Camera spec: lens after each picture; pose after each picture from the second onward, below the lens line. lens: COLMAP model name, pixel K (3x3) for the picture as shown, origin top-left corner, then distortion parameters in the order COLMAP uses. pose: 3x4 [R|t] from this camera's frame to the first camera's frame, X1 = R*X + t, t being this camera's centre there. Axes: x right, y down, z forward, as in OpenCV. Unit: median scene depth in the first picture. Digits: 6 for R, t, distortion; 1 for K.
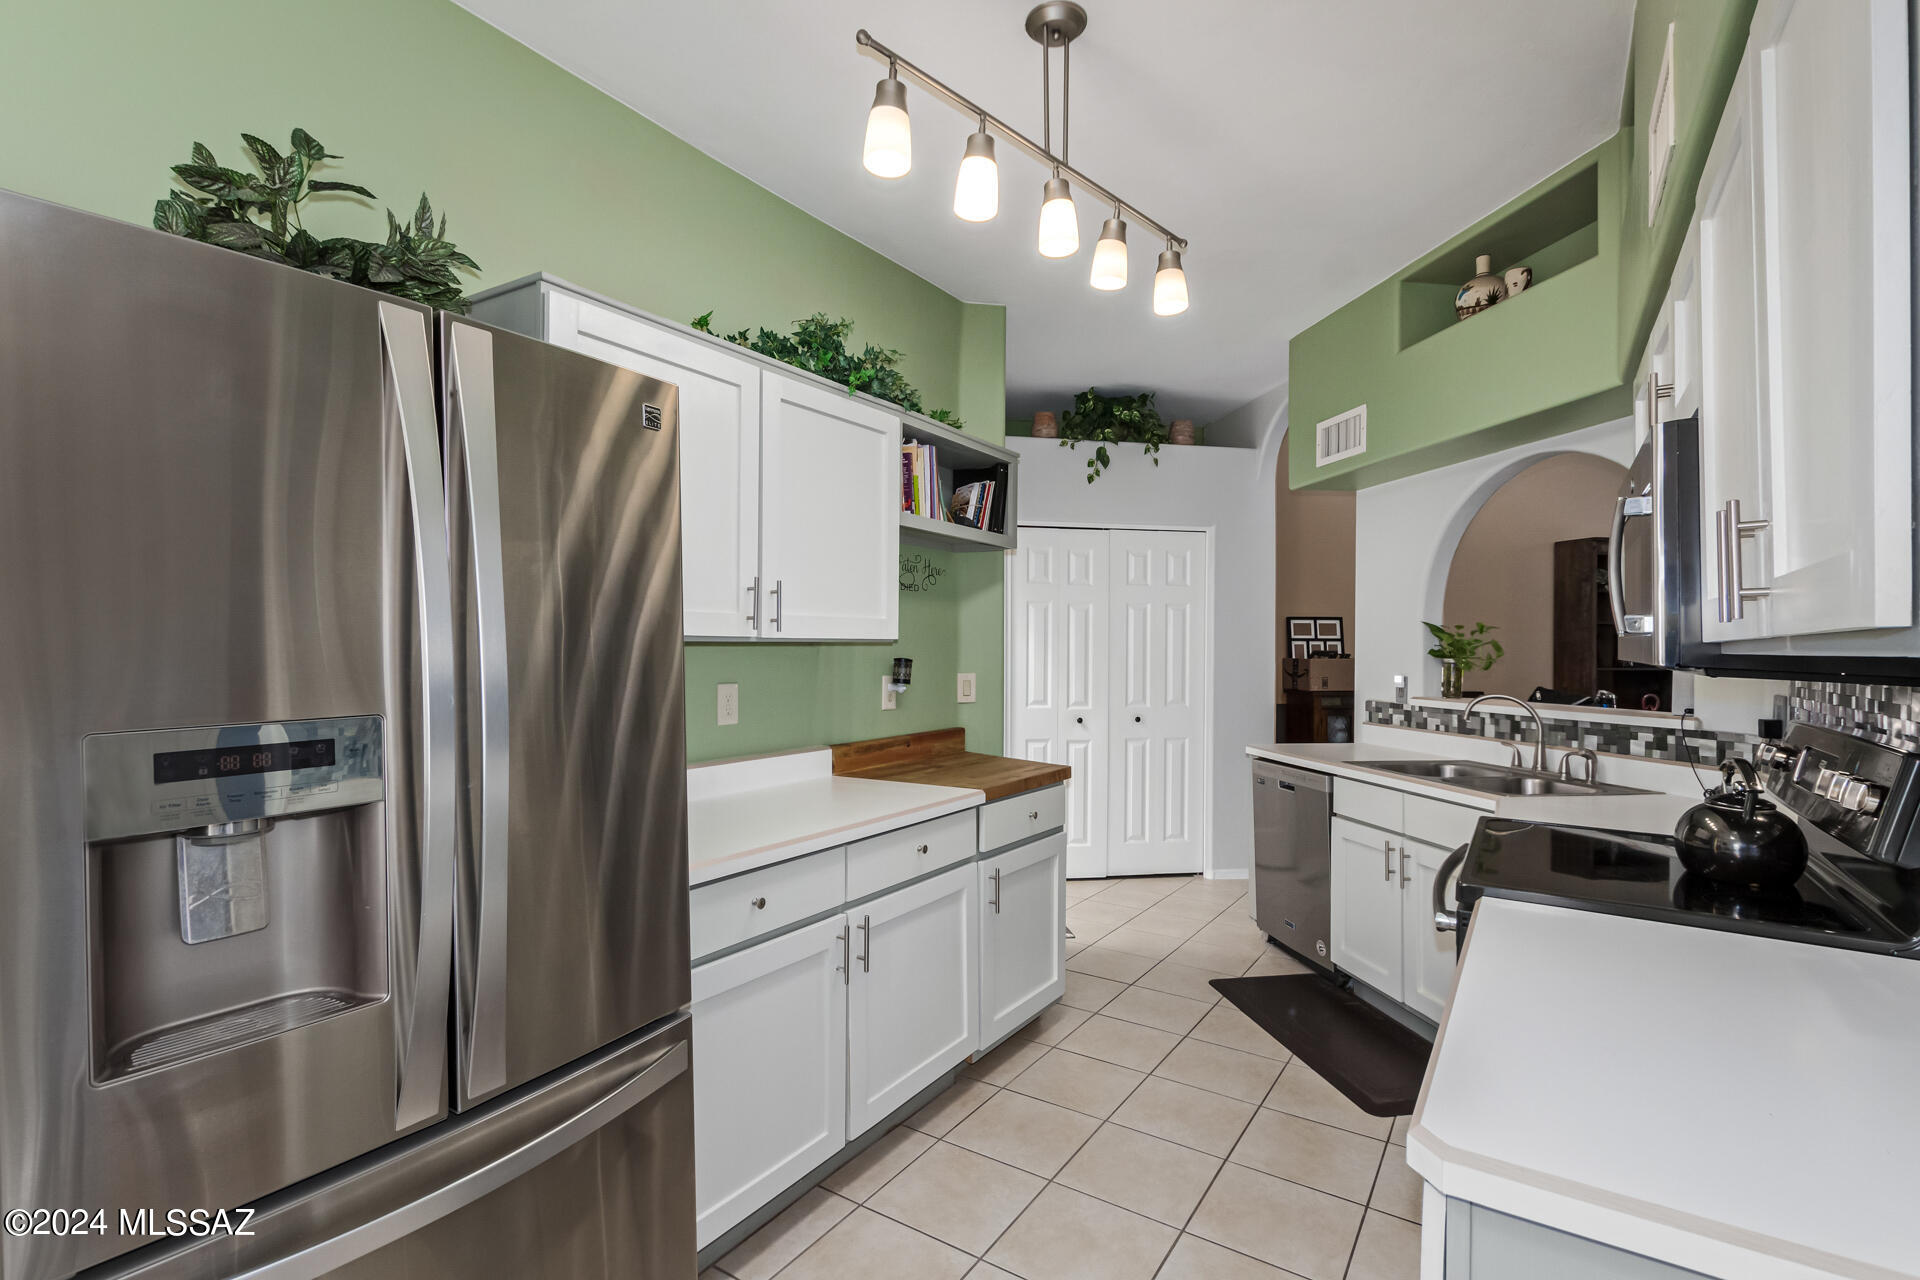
lens RADIAL K [[883.9, 0, 942.8], [0, 883.9, 630.8], [0, 0, 1]] dist [-0.002352, -0.000730]
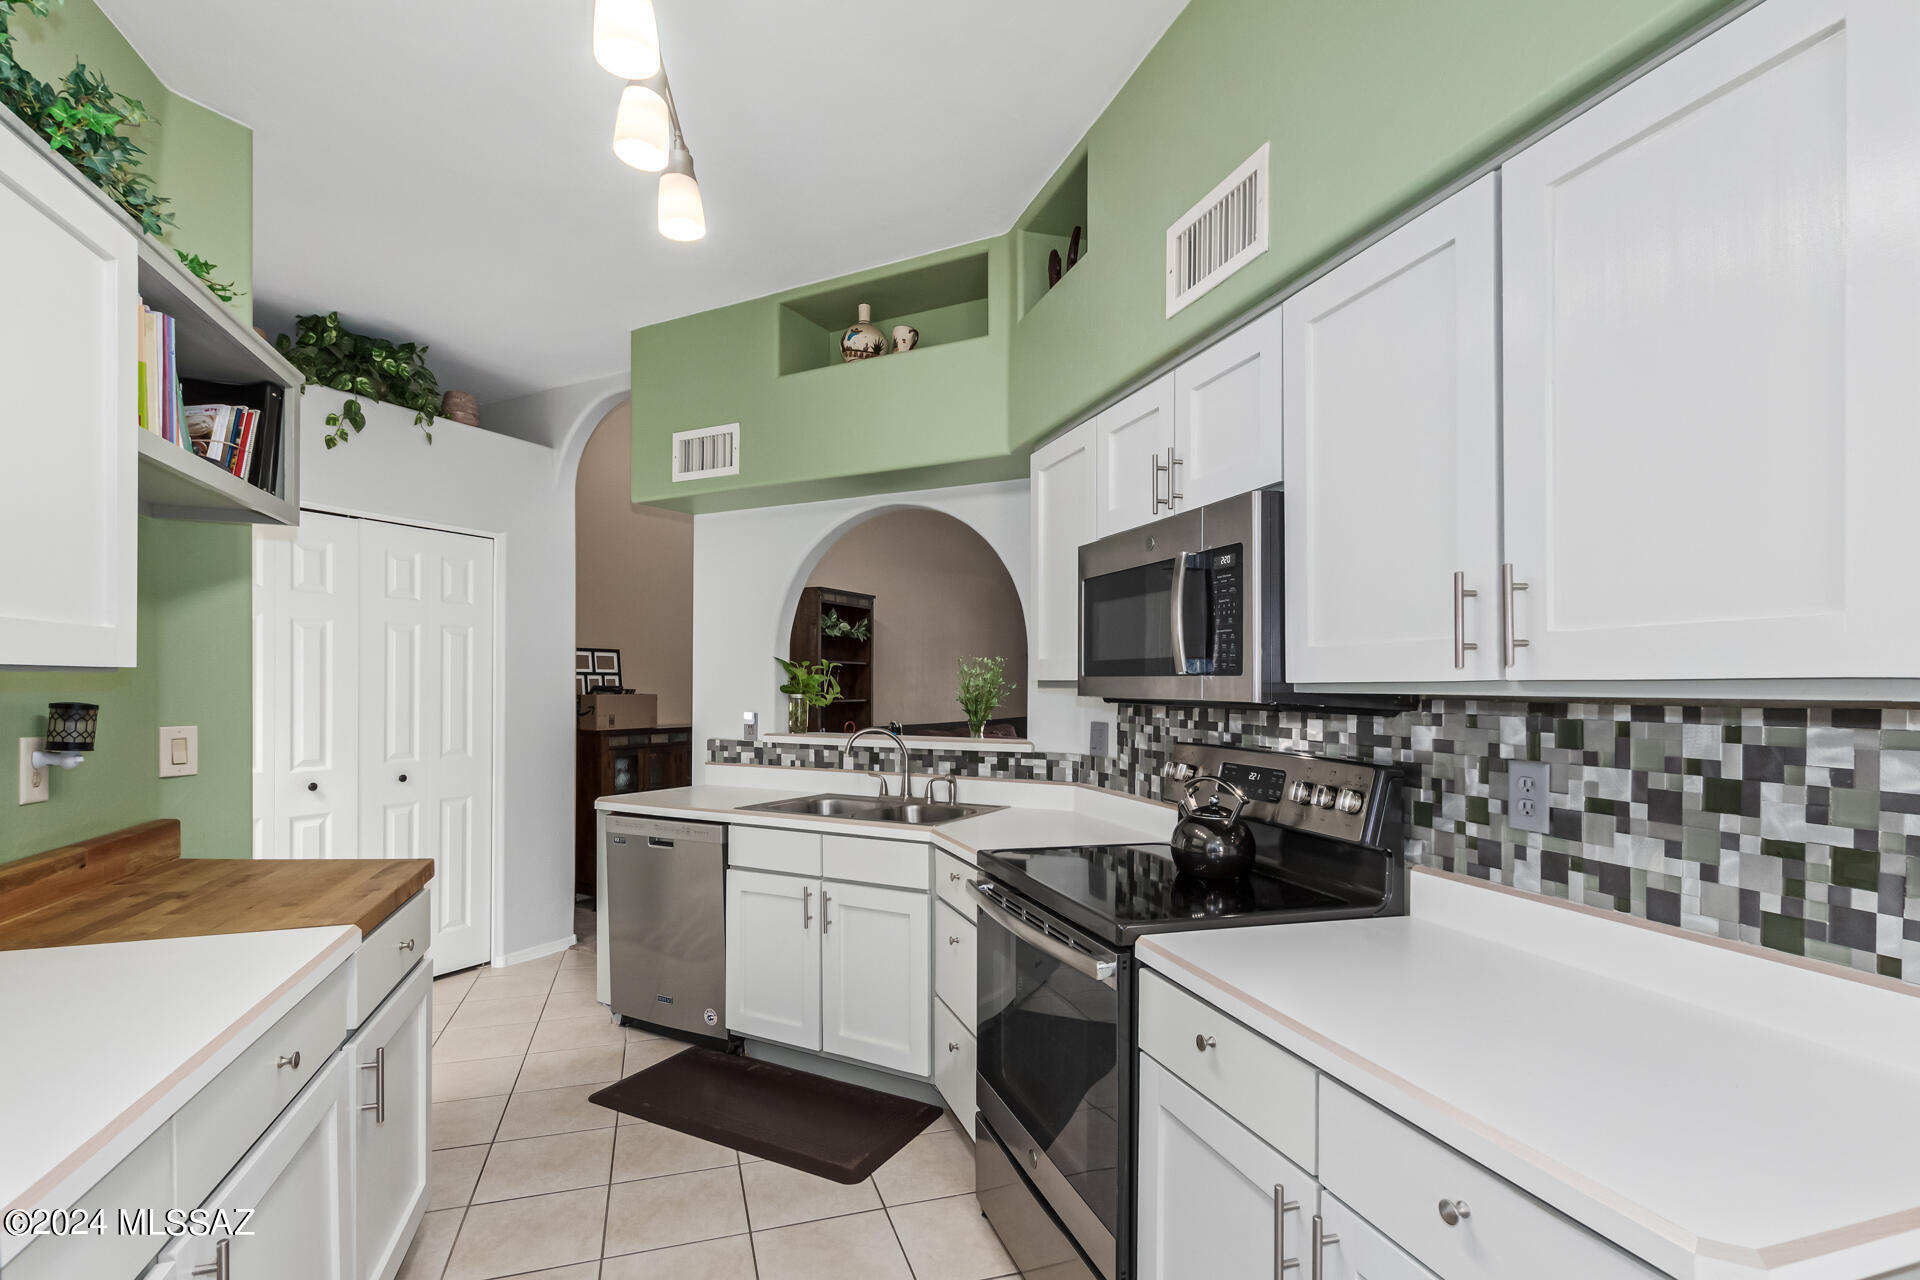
lens RADIAL K [[900.4, 0, 959.3], [0, 900.4, 681.4], [0, 0, 1]] dist [0.001298, -0.000036]
pose [[0.609877, 0.002844, 0.792491, -0.141125], [-0.018221, 0.999780, 0.010435, 0.002623], [-0.792287, -0.020804, 0.609794, 0.238386]]
